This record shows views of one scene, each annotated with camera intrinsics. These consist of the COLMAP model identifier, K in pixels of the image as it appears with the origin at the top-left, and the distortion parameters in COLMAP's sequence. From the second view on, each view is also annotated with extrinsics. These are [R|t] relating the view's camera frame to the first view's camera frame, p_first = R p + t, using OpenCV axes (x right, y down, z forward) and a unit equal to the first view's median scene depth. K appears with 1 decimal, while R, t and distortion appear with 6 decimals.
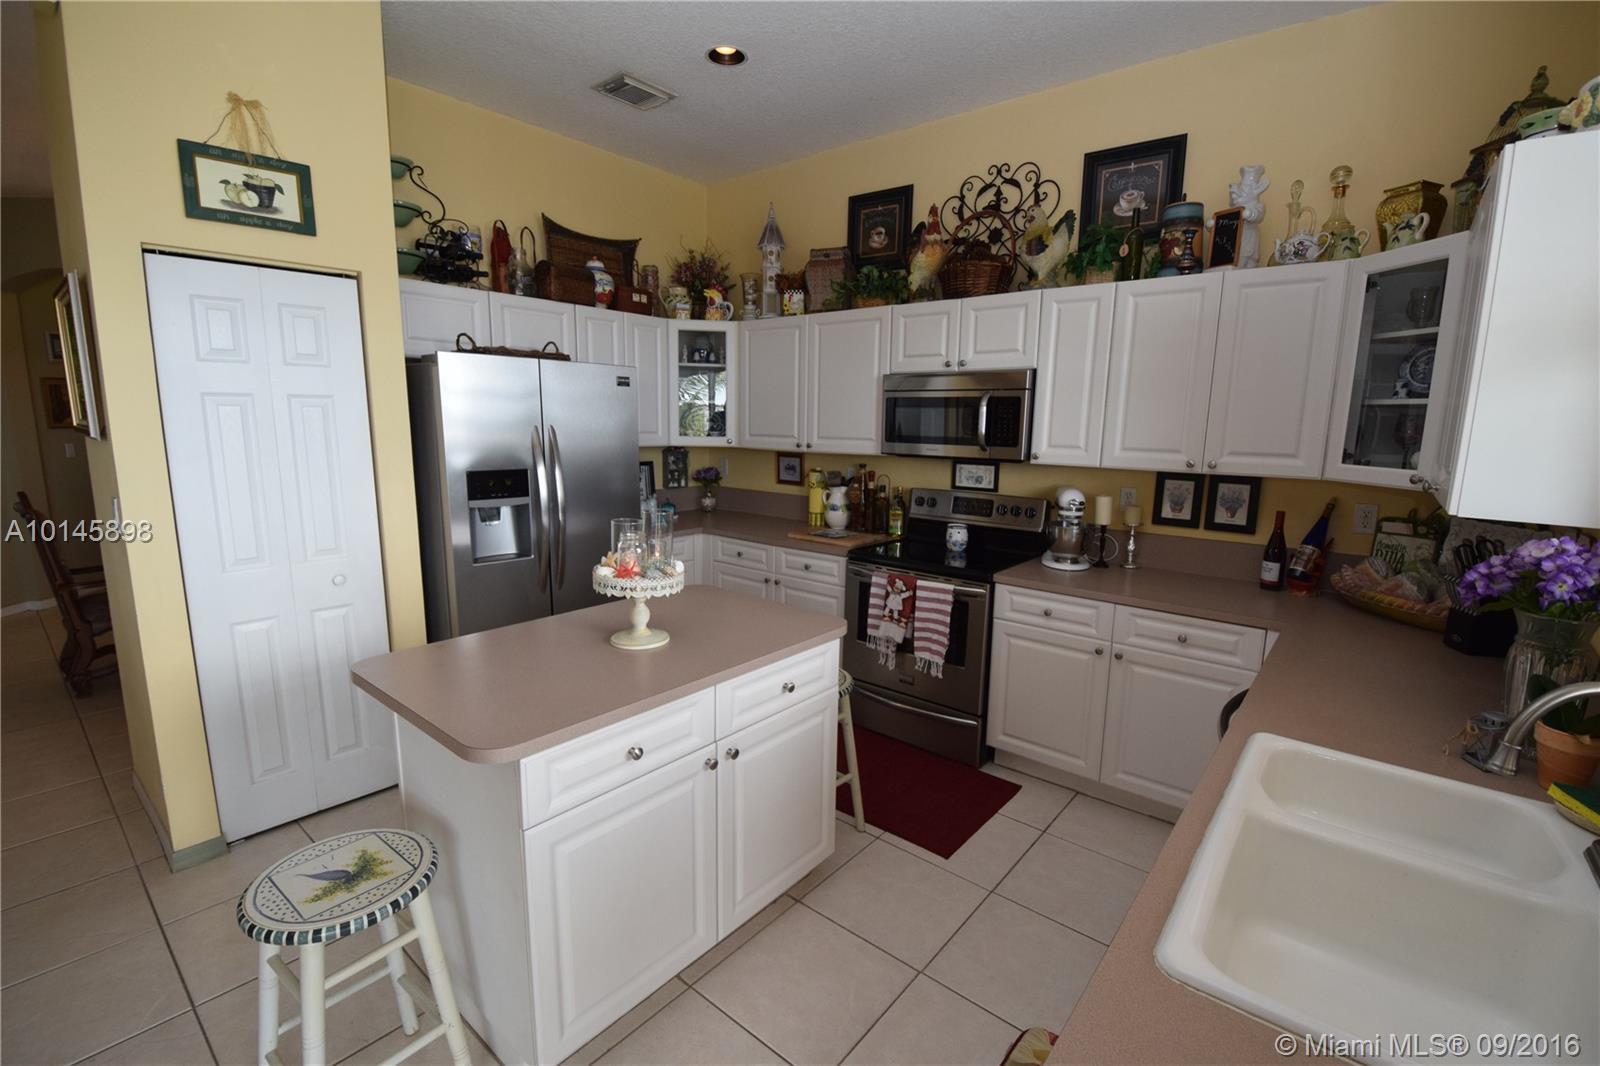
lens RADIAL K [[700.8, 0, 802.7], [0, 700.8, 542.1], [0, 0, 1]] dist [-0.004392, -0.012045]
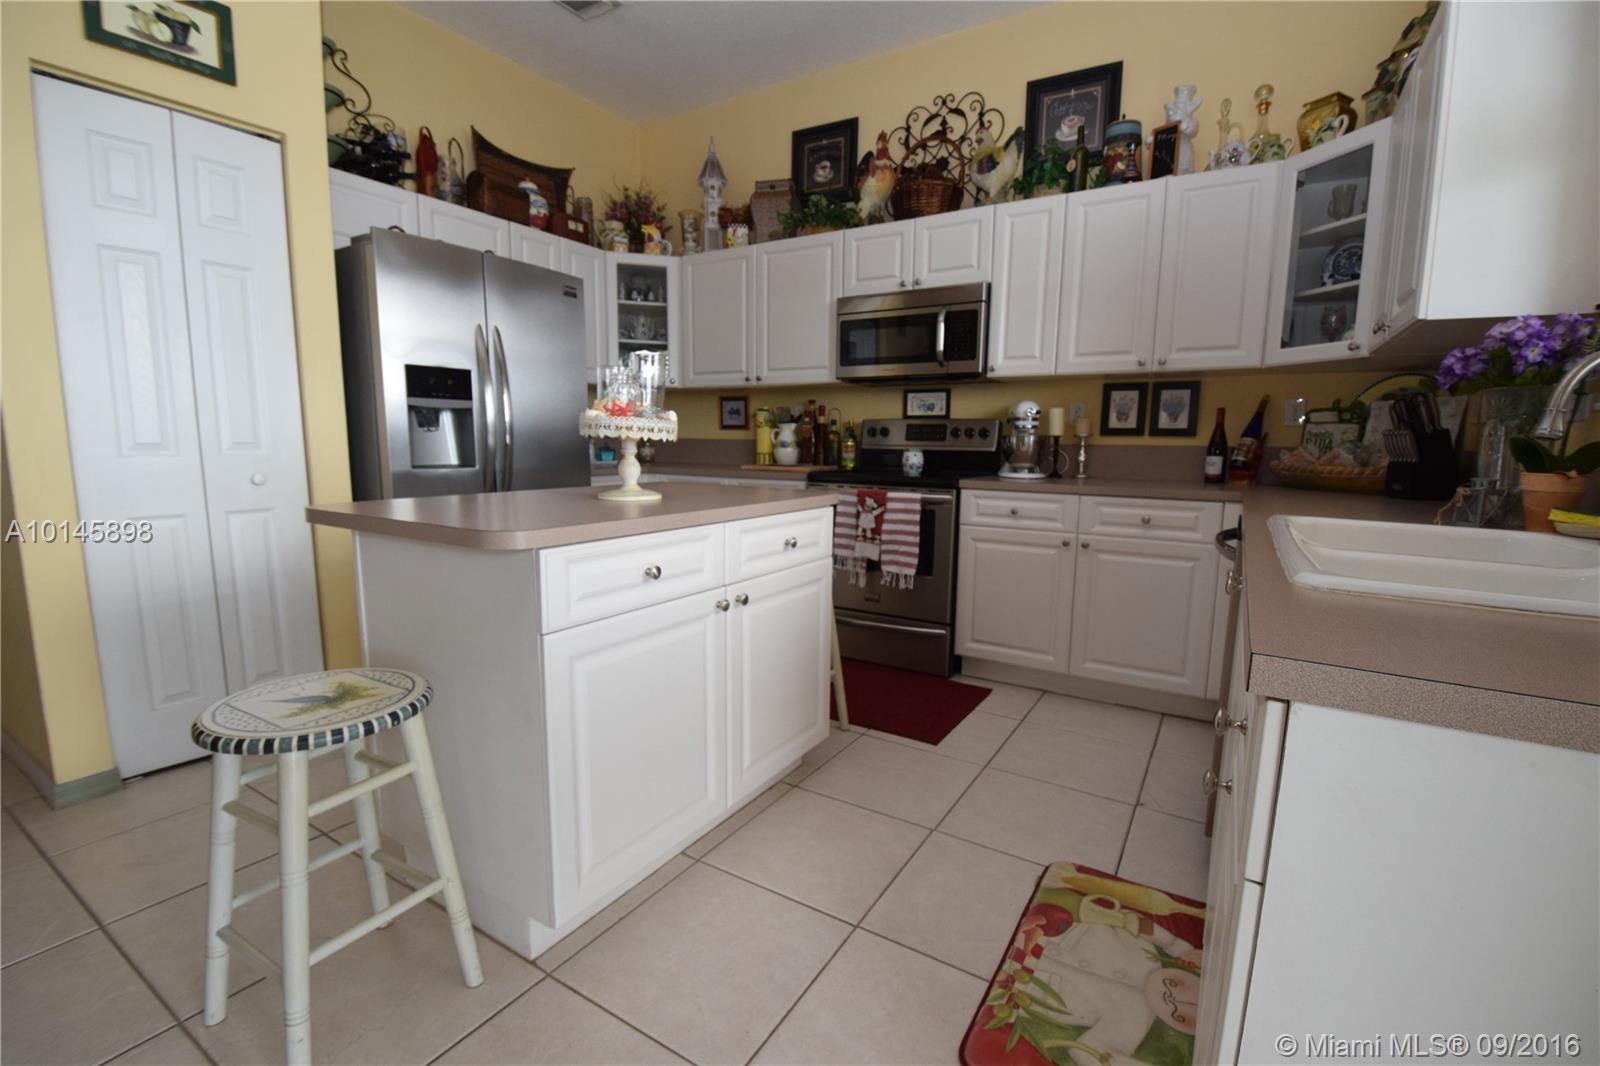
lens RADIAL K [[700.8, 0, 804.5], [0, 700.8, 543.8], [0, 0, 1]] dist [-0.004392, -0.012045]
pose [[0.990107, -0.023909, 0.138262, -0.095657], [0.027325, 0.999365, -0.022859, 0.165065], [-0.137628, 0.026410, 0.990132, 0.034074]]
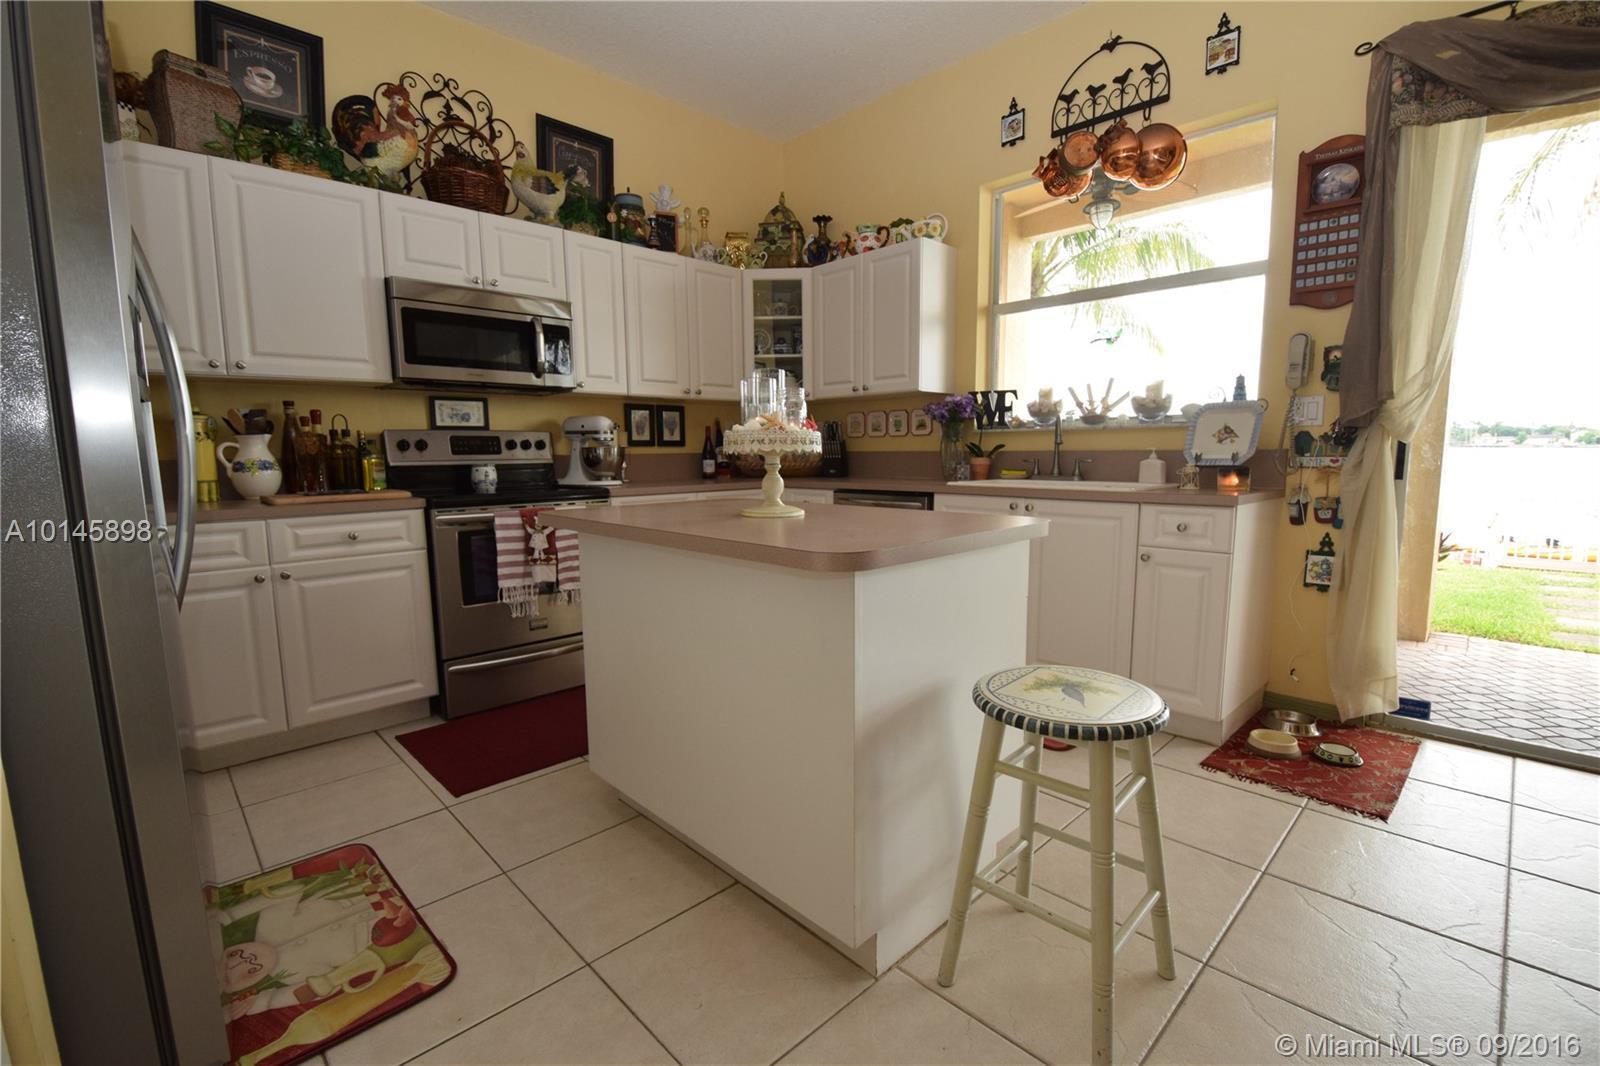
lens RADIAL K [[700.8, 0, 816.2], [0, 700.8, 544.9], [0, 0, 1]] dist [-0.004392, -0.012045]
pose [[0.093155, -0.149819, 0.984315, -0.818438], [0.184584, 0.974075, 0.130791, 0.050429], [-0.978392, 0.169505, 0.118394, 0.610754]]
